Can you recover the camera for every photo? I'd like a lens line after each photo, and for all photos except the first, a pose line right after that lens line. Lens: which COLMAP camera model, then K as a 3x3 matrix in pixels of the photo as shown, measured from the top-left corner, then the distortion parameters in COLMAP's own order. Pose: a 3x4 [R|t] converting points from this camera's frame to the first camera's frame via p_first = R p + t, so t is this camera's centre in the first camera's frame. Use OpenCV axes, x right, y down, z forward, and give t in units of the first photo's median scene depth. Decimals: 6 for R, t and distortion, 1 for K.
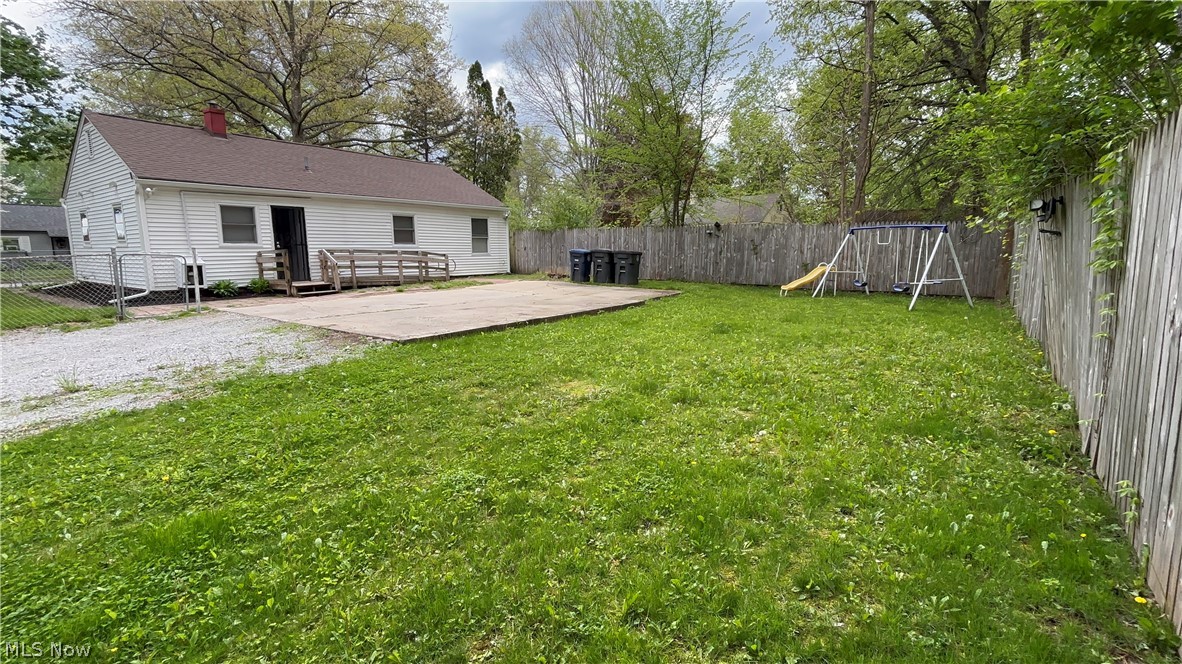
lens RADIAL K [[524.0, 0, 597.3], [0, 524.0, 327.6], [0, 0, 1]] dist [-0.003789, -0.000206]
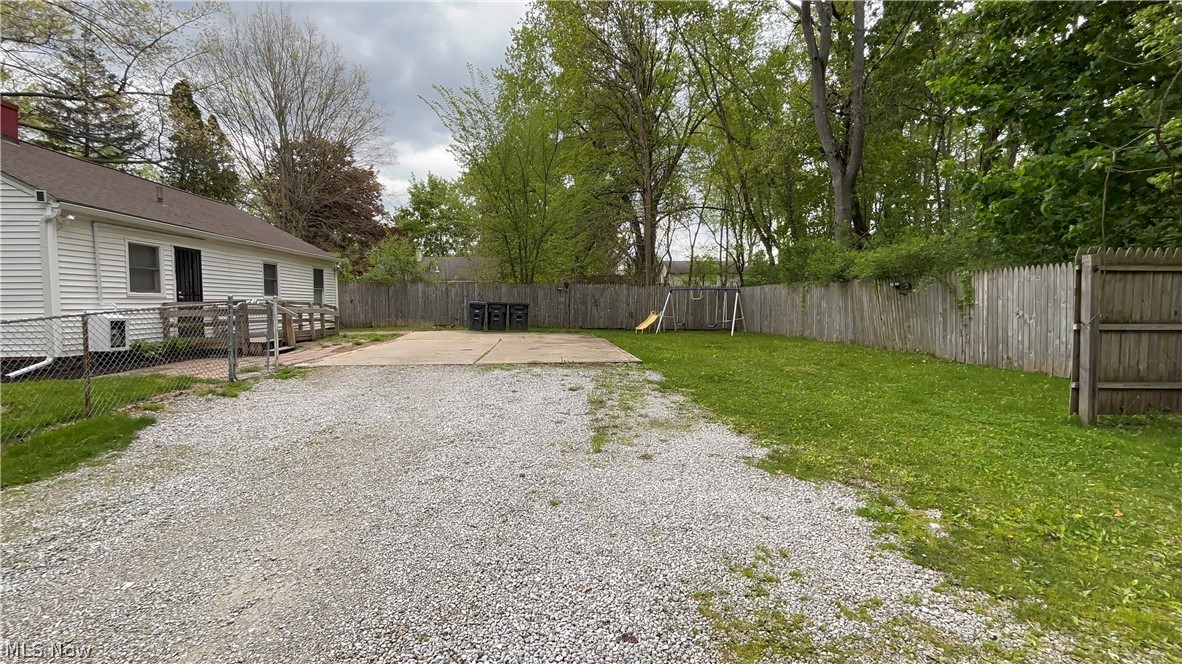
lens RADIAL K [[524.0, 0, 597.3], [0, 524.0, 327.6], [0, 0, 1]] dist [-0.003789, -0.000206]
pose [[0.746872, -0.030057, 0.664289, -0.609136], [0.099036, 0.992864, -0.066425, 0.005671], [-0.657552, 0.115400, 0.744519, -0.000925]]
